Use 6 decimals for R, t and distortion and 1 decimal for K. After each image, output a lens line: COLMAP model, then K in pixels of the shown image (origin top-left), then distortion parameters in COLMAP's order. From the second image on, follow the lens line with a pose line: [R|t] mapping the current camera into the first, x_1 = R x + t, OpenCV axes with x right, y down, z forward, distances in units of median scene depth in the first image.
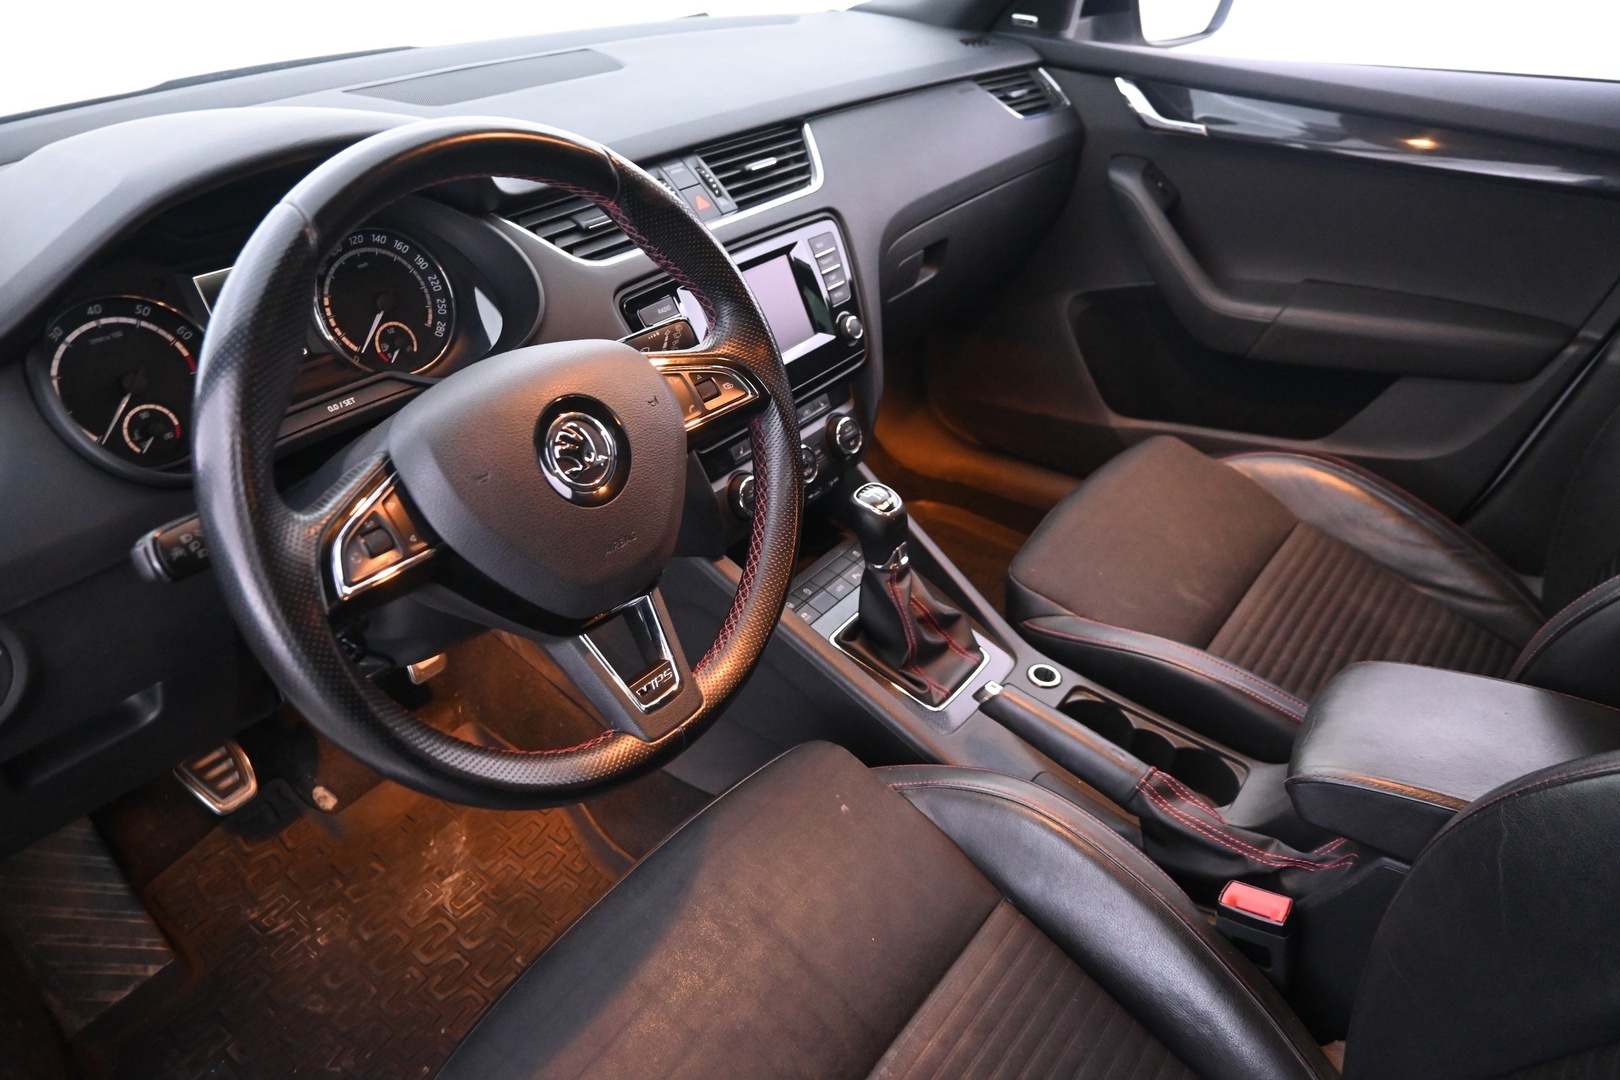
lens RADIAL K [[1101.0, 0, 812.8], [0, 1101.0, 536.9], [0, 0, 1]] dist [-0.007137, -0.005257]
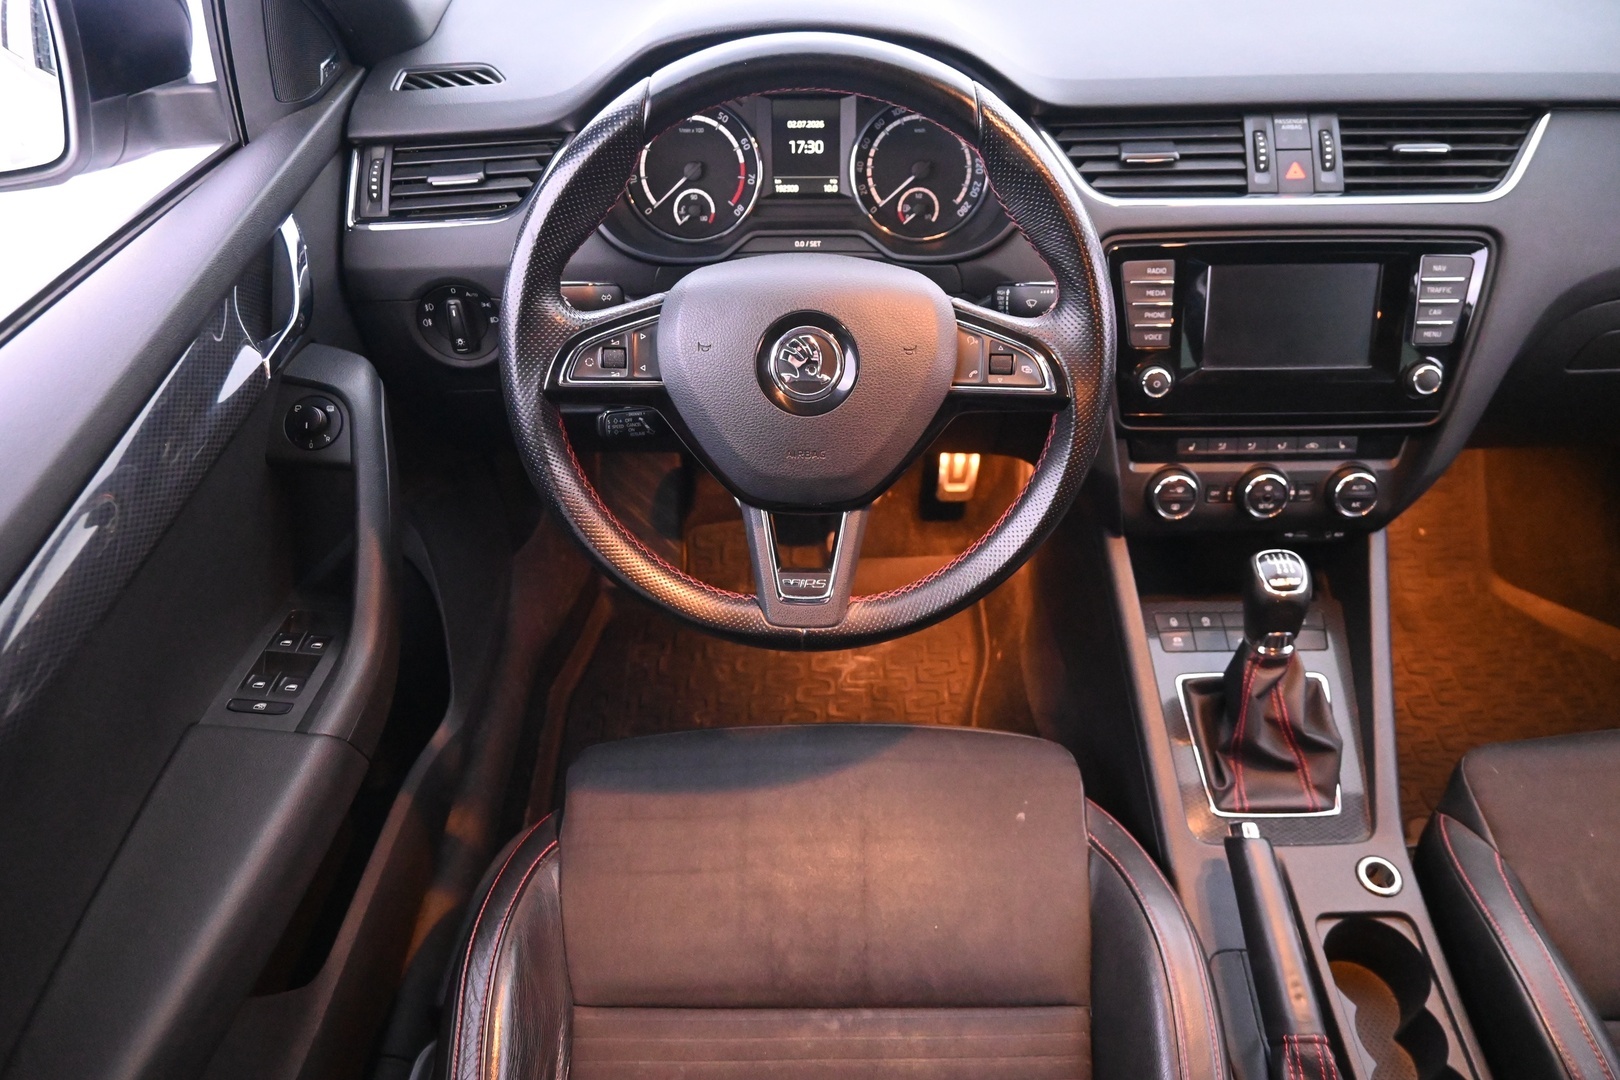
lens RADIAL K [[1101.0, 0, 812.0], [0, 1101.0, 534.0], [0, 0, 1]] dist [-0.007137, -0.005257]
pose [[0.599227, 0.515640, -0.612407, 0.383842], [-0.415325, 0.854190, 0.312832, -0.192929], [0.684421, 0.066890, 0.726012, 0.152488]]
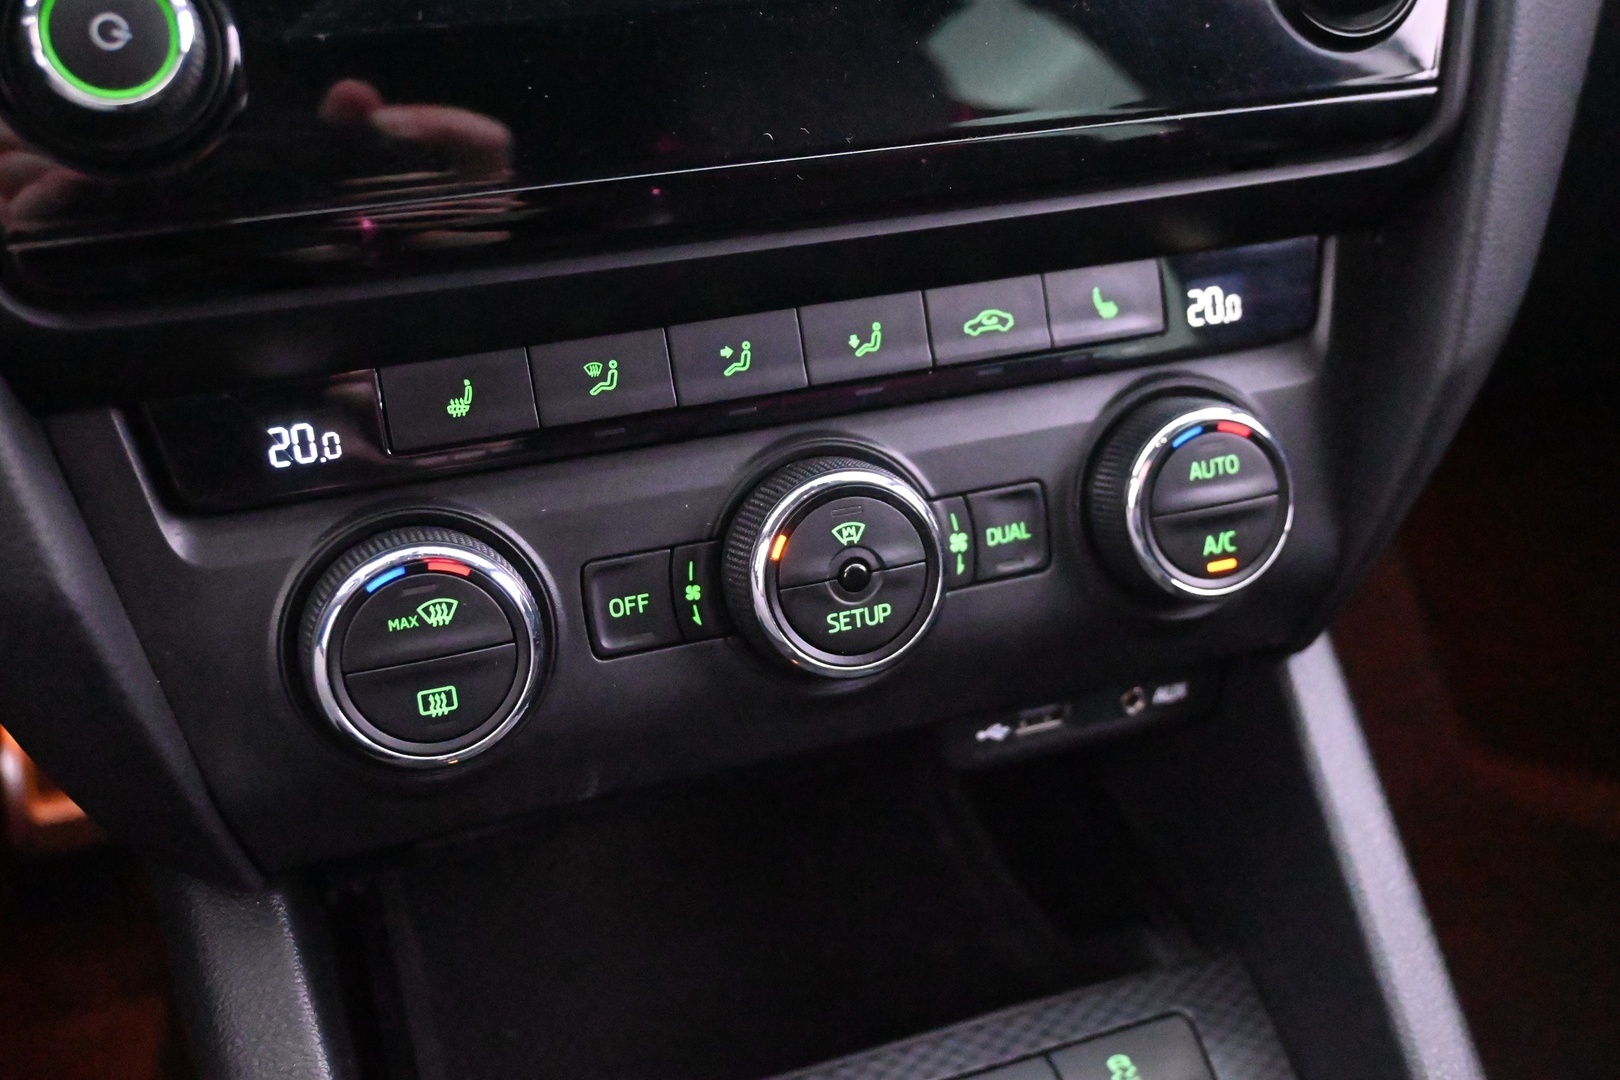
lens RADIAL K [[1748.8, 0, 815.4], [0, 1748.8, 537.0], [0, 0, 1]] dist [-0.003330, 0.000000]
pose [[0.839521, 0.277079, -0.467367, 0.148274], [-0.294923, 0.954831, 0.036309, -0.095497], [0.456317, 0.107355, 0.883317, 0.870807]]
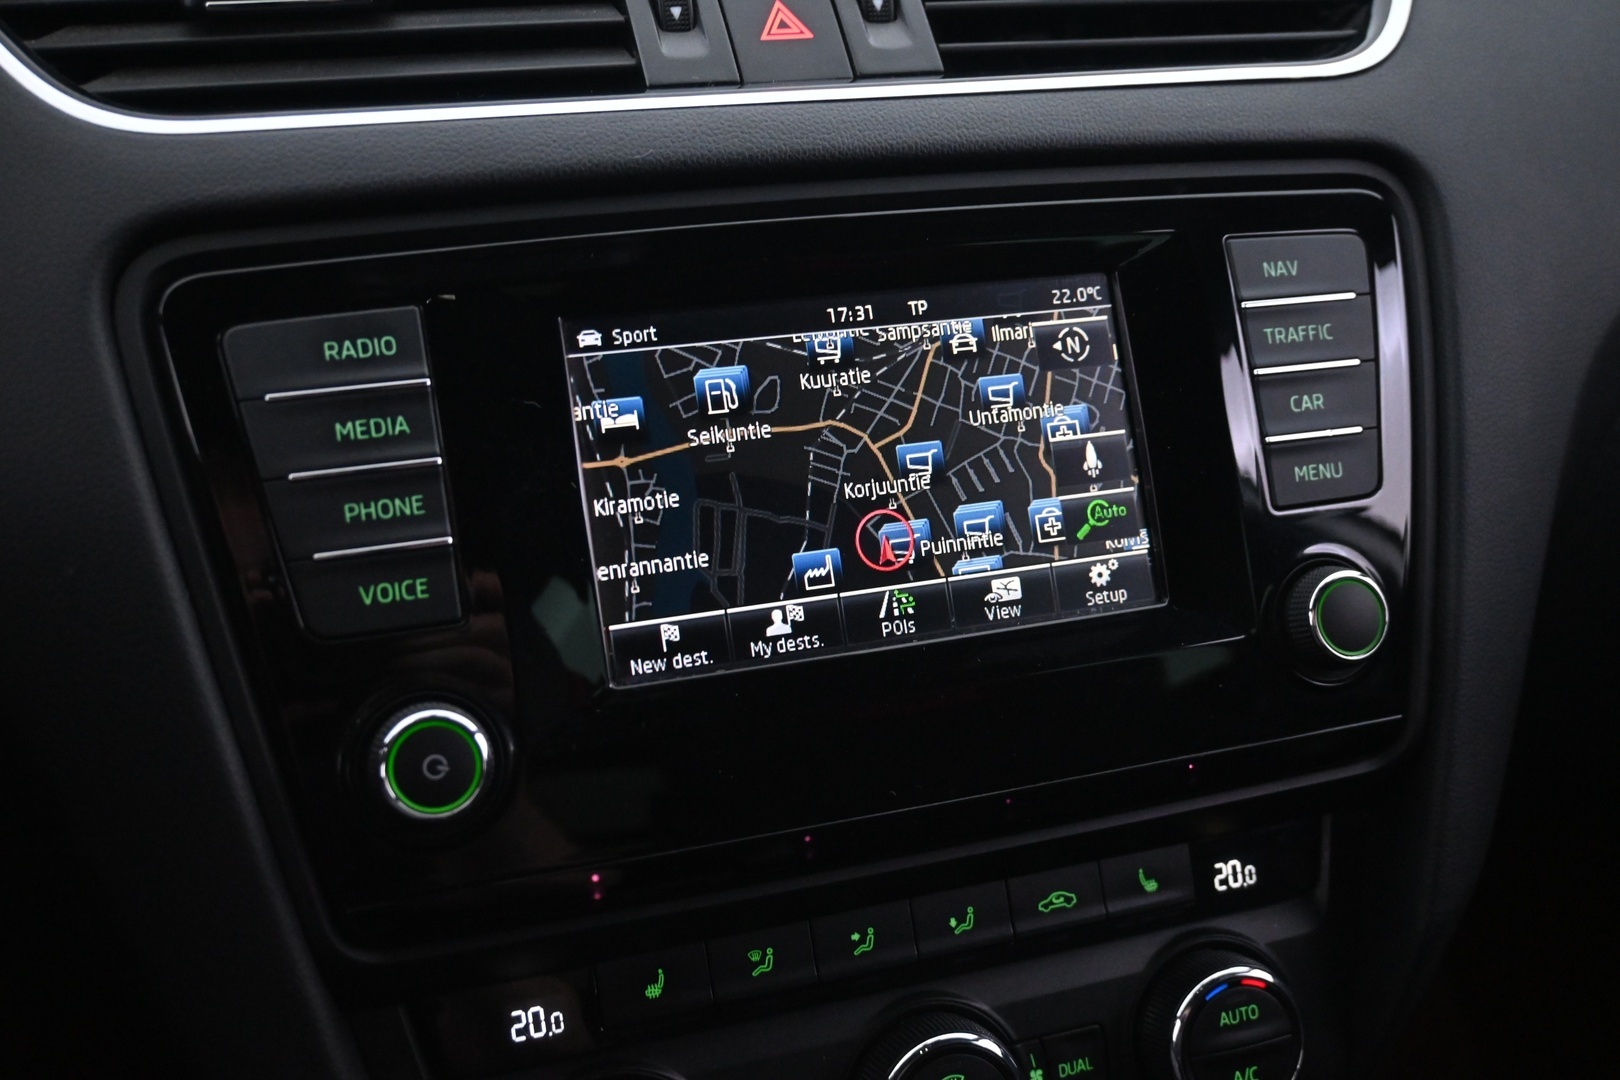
lens RADIAL K [[1748.8, 0, 807.4], [0, 1748.8, 535.1], [0, 0, 1]] dist [-0.003330, 0.000000]
pose [[0.827780, 0.201155, -0.523752, 0.165301], [-0.294855, 0.950180, -0.101082, -0.162701], [0.477326, 0.238105, 0.845852, 0.753746]]
